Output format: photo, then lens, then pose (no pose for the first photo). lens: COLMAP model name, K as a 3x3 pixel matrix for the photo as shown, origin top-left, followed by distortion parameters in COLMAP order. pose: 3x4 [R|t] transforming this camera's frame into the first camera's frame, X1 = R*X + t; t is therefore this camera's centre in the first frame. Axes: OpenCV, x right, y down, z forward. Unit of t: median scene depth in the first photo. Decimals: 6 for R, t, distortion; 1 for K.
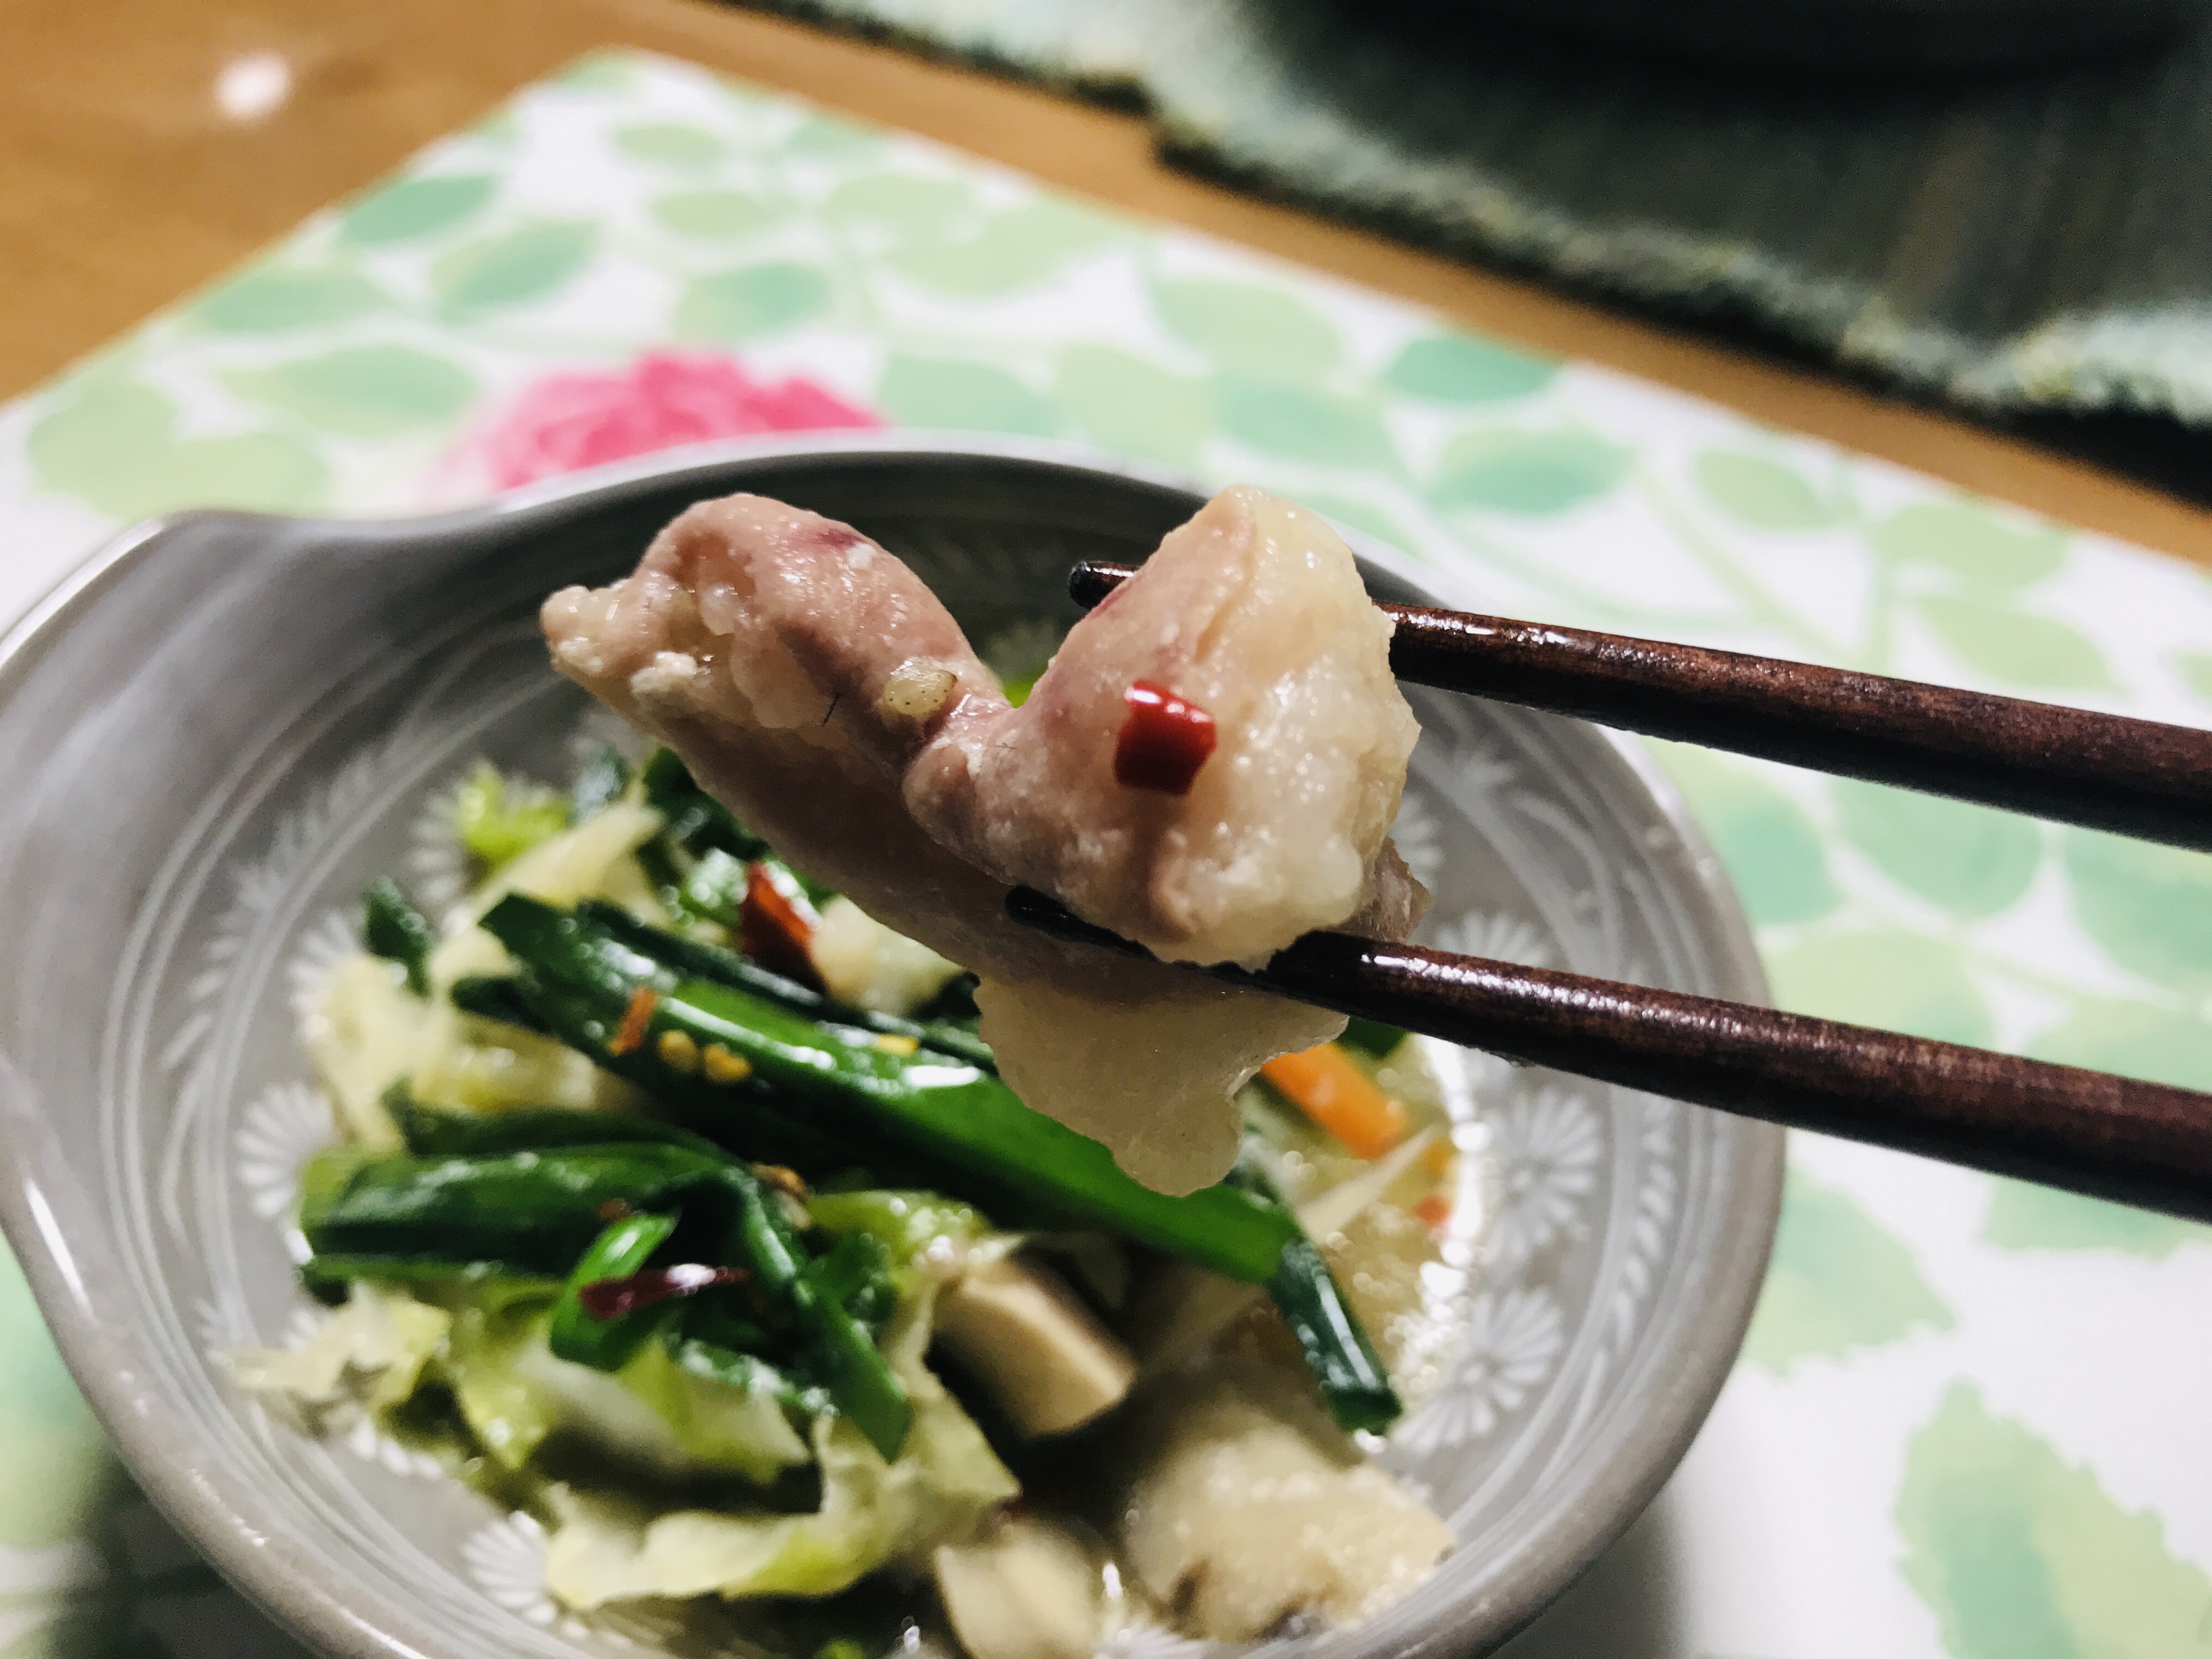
lens RADIAL K [[1695.6, 0, 1106.0], [0, 1695.6, 829.5], [0, 0, 1]] dist [-0.064822, -0.005103]
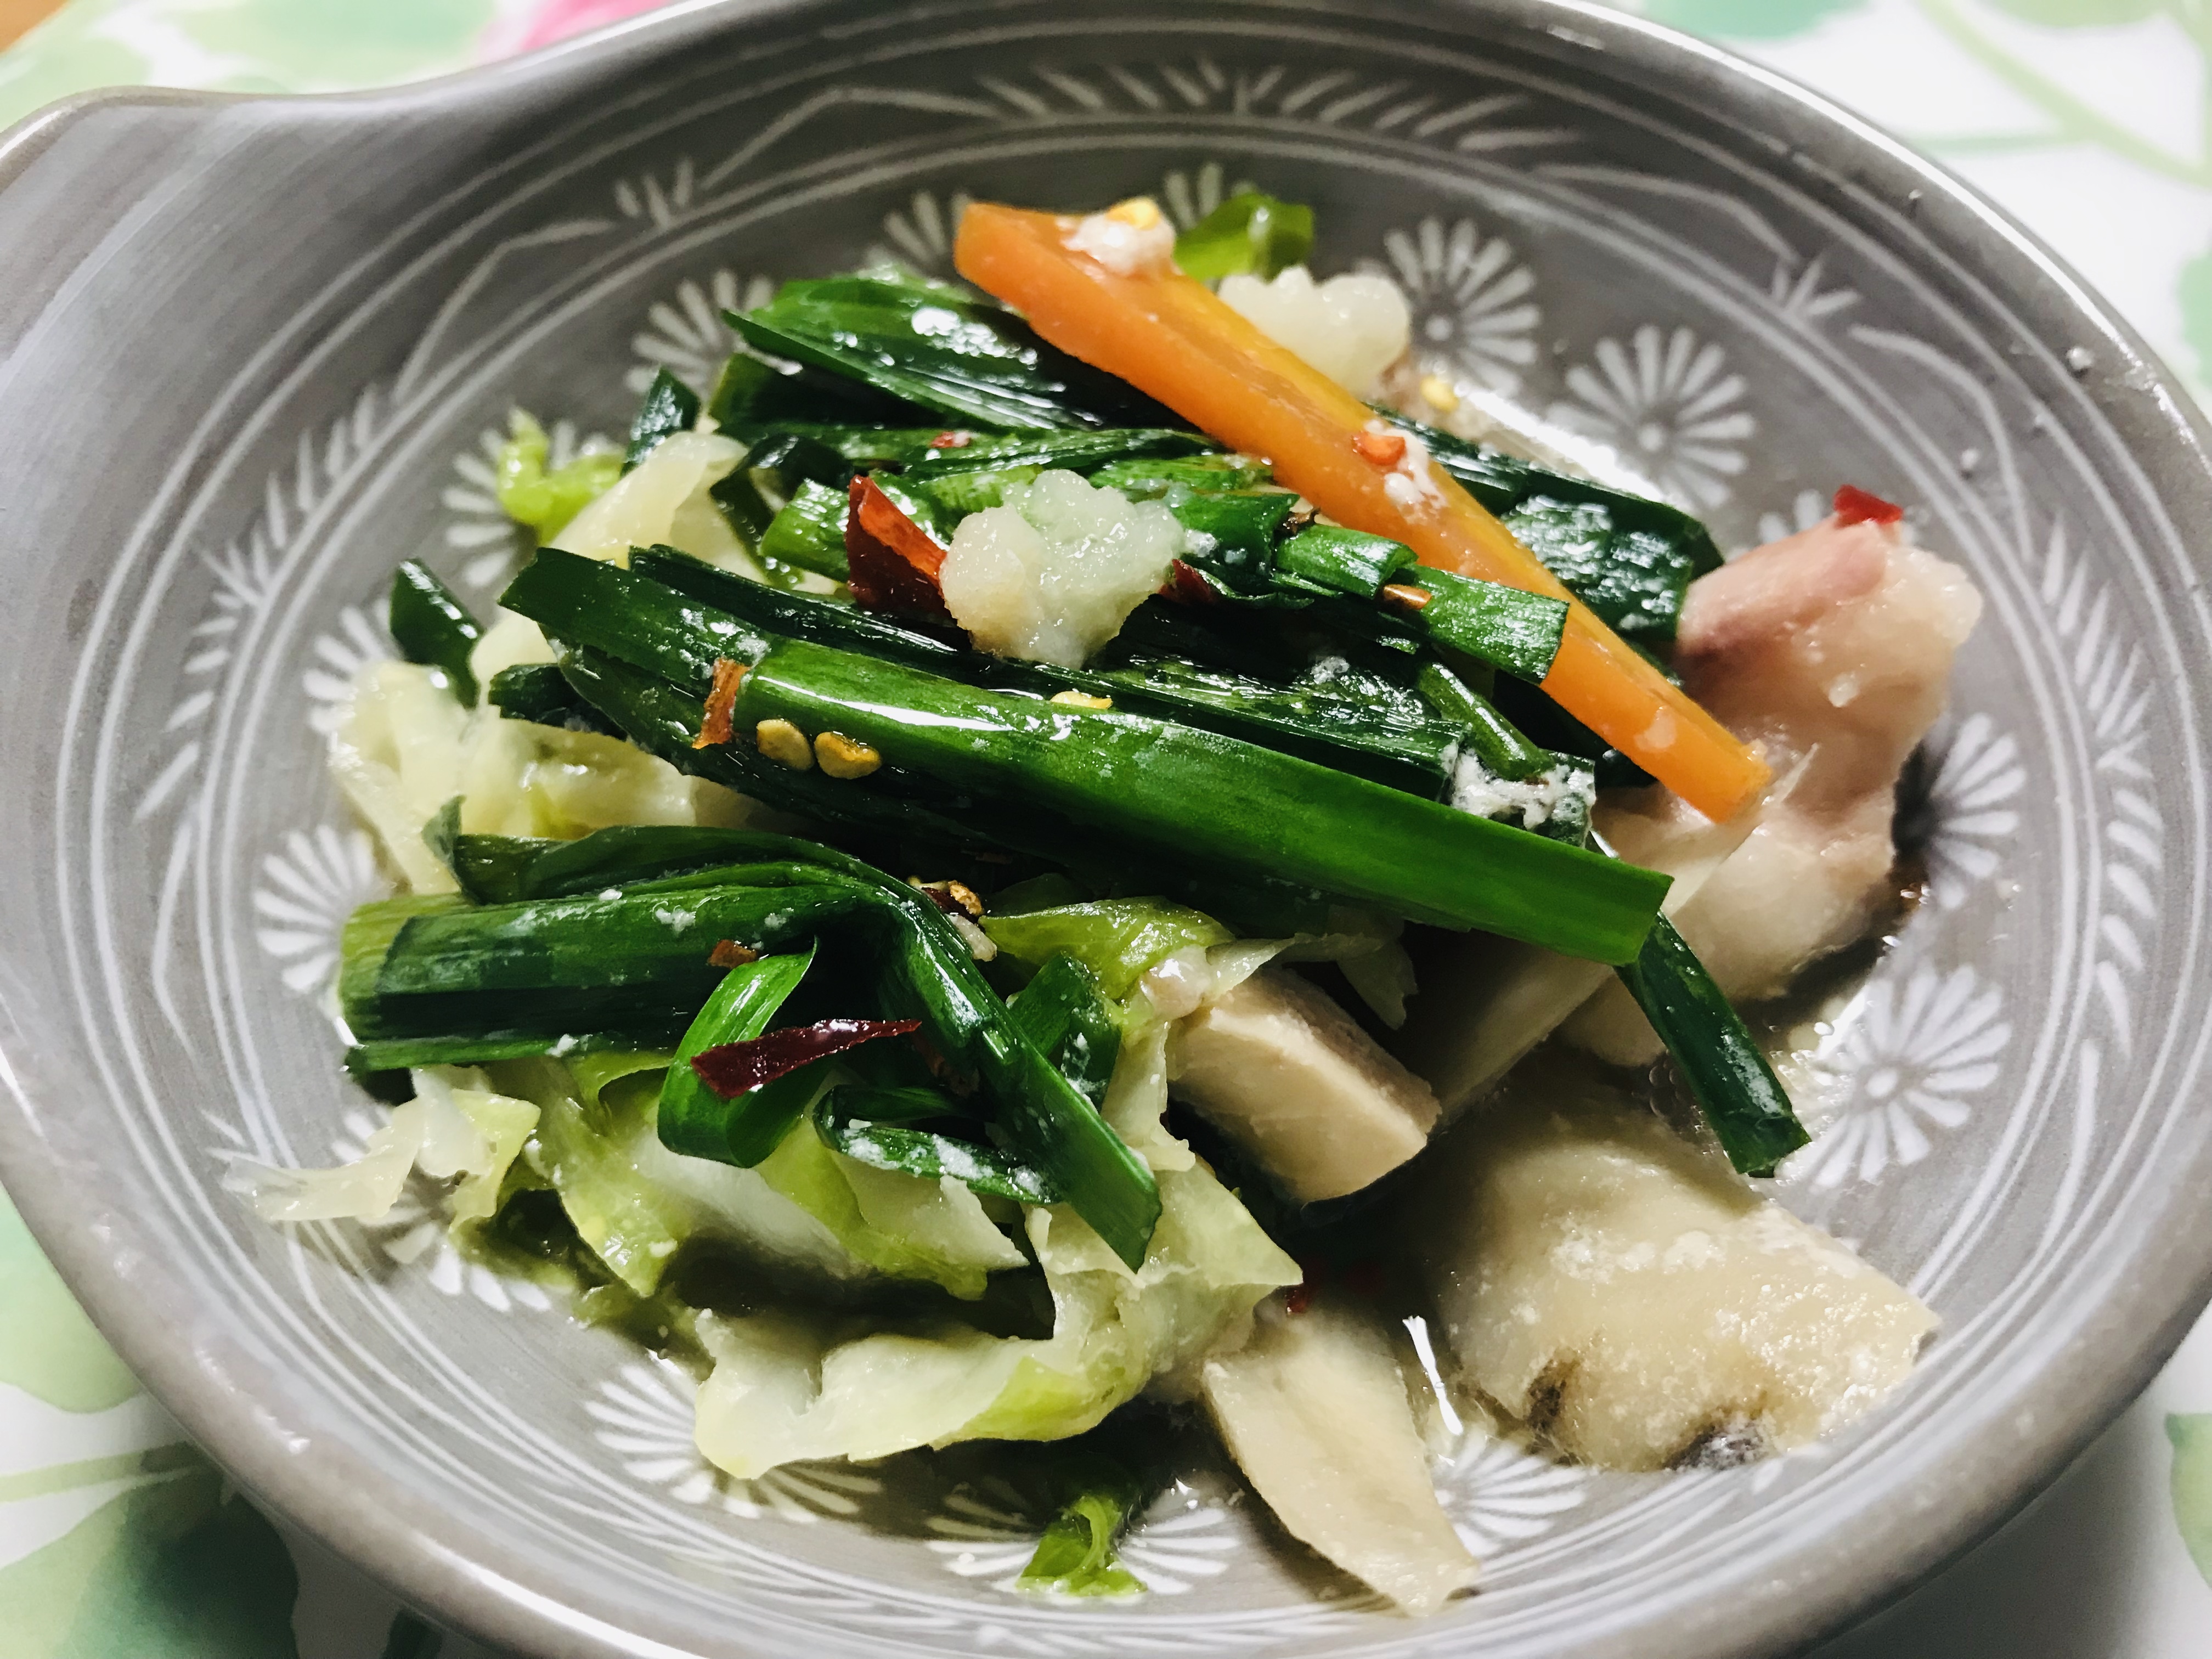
lens RADIAL K [[1790.1, 0, 1106.0], [0, 1790.1, 829.5], [0, 0, 1]] dist [-0.147519, -0.000062]
pose [[0.993676, -0.073987, -0.084468, -0.059102], [0.087461, 0.981734, 0.168966, 0.055651], [0.070424, -0.175285, 0.981996, 0.255611]]
